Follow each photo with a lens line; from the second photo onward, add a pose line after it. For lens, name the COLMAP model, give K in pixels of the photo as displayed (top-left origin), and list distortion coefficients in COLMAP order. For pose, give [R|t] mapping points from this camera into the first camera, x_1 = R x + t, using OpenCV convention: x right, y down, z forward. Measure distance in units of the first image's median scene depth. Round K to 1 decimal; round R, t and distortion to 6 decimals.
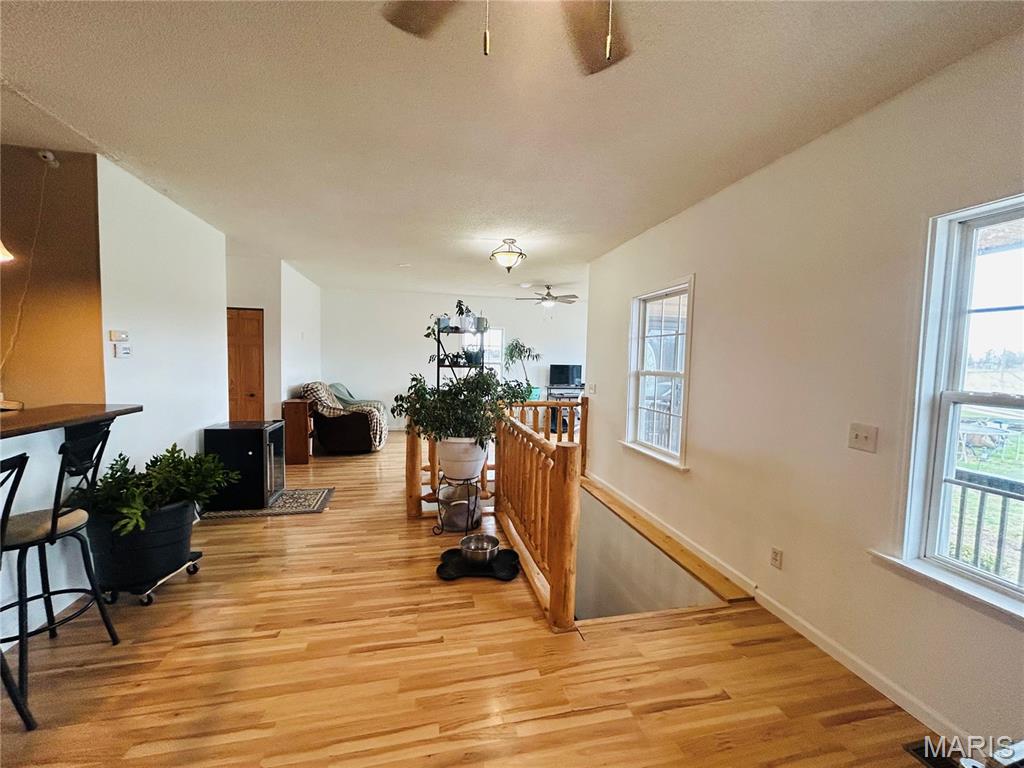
lens RADIAL K [[410.3, 0, 513.1], [0, 410.3, 383.9], [0, 0, 1]] dist [-0.008735, 0.001353]
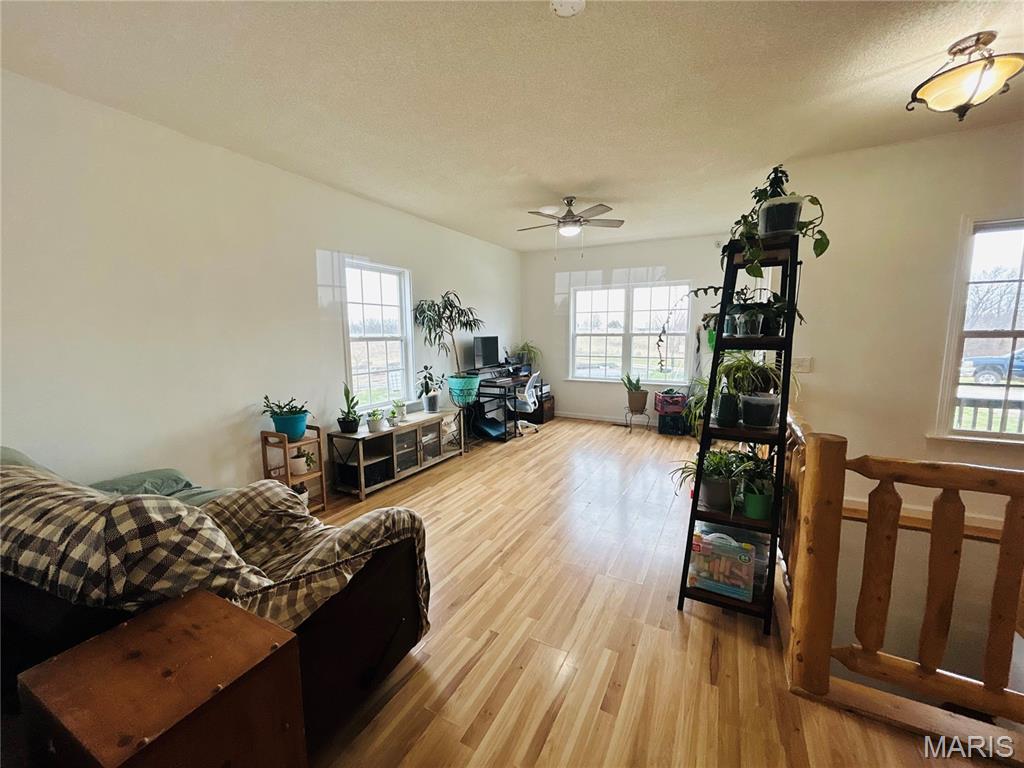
lens RADIAL K [[410.3, 0, 508.5], [0, 410.3, 385.6], [0, 0, 1]] dist [-0.008735, 0.001353]
pose [[0.662731, -0.126582, 0.738082, -0.843916], [0.070478, 0.991779, 0.106809, -0.078033], [-0.745534, -0.018767, 0.666204, 1.266805]]
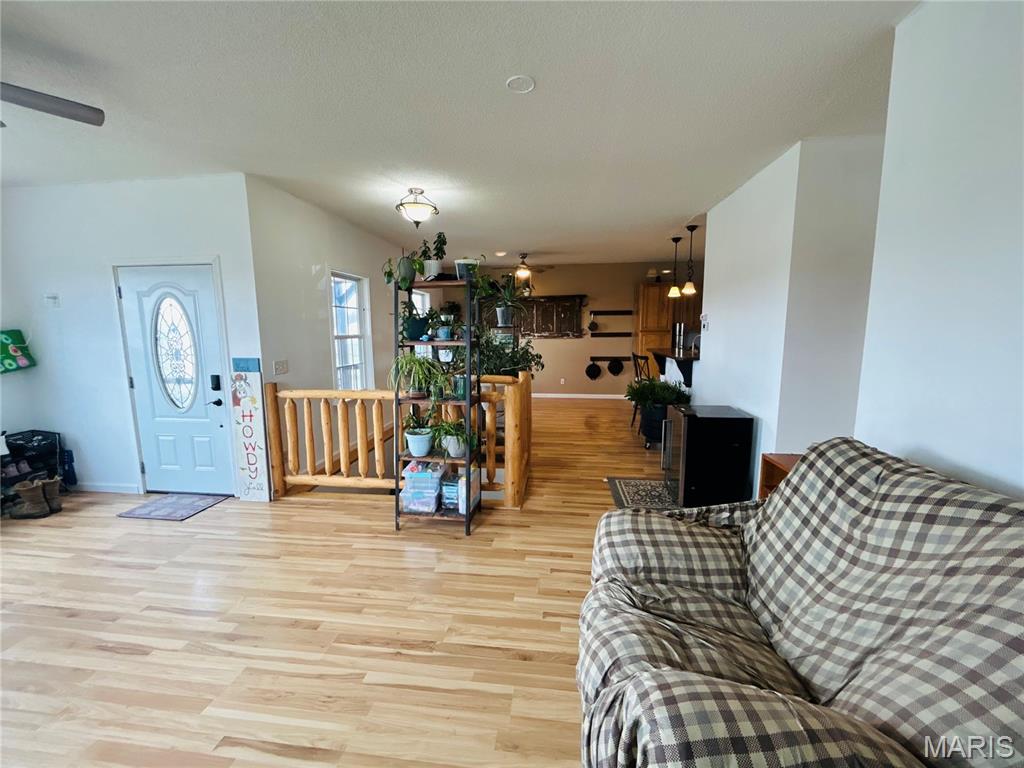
lens RADIAL K [[410.3, 0, 514.2], [0, 410.3, 381.5], [0, 0, 1]] dist [-0.008735, 0.001353]
pose [[-0.938950, -0.065333, 0.337795, -0.622675], [0.001675, 0.980926, 0.194376, -0.144723], [-0.344051, 0.183075, -0.920930, 2.177801]]
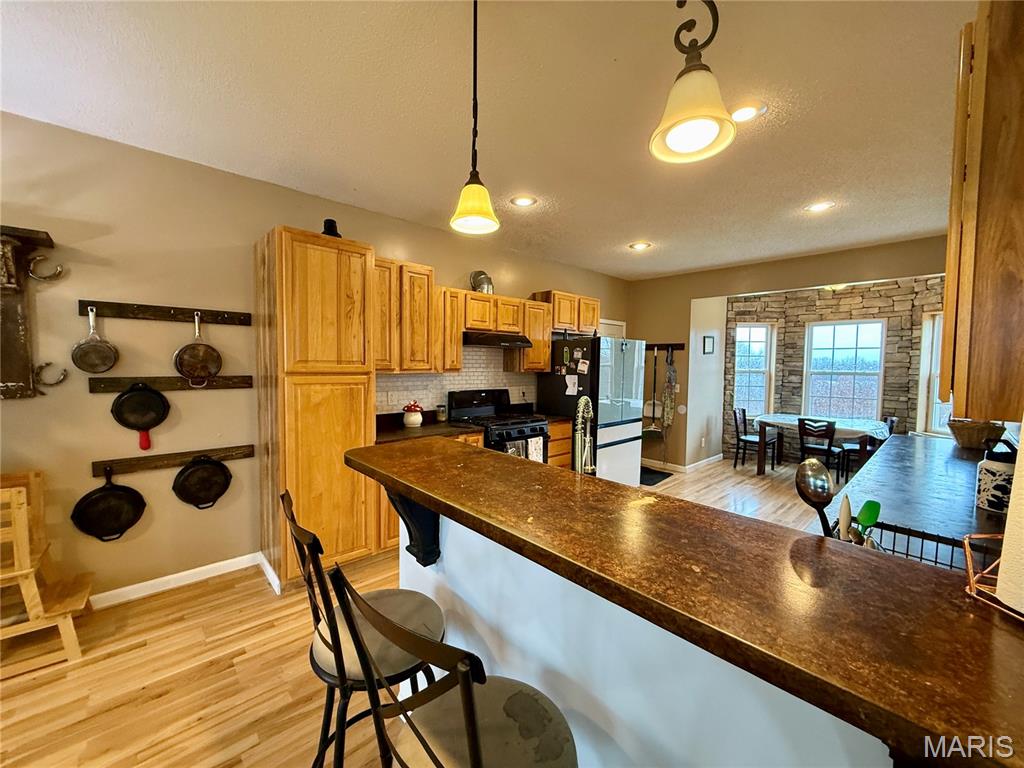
lens RADIAL K [[406.6, 0, 509.9], [0, 406.6, 384.4], [0, 0, 1]] dist [-0.001426, 0.000669]
pose [[-0.869910, -0.012761, -0.493045, -0.487623], [-0.068025, 0.993216, 0.094314, -0.054404], [0.488496, 0.115584, -0.864877, 0.660870]]
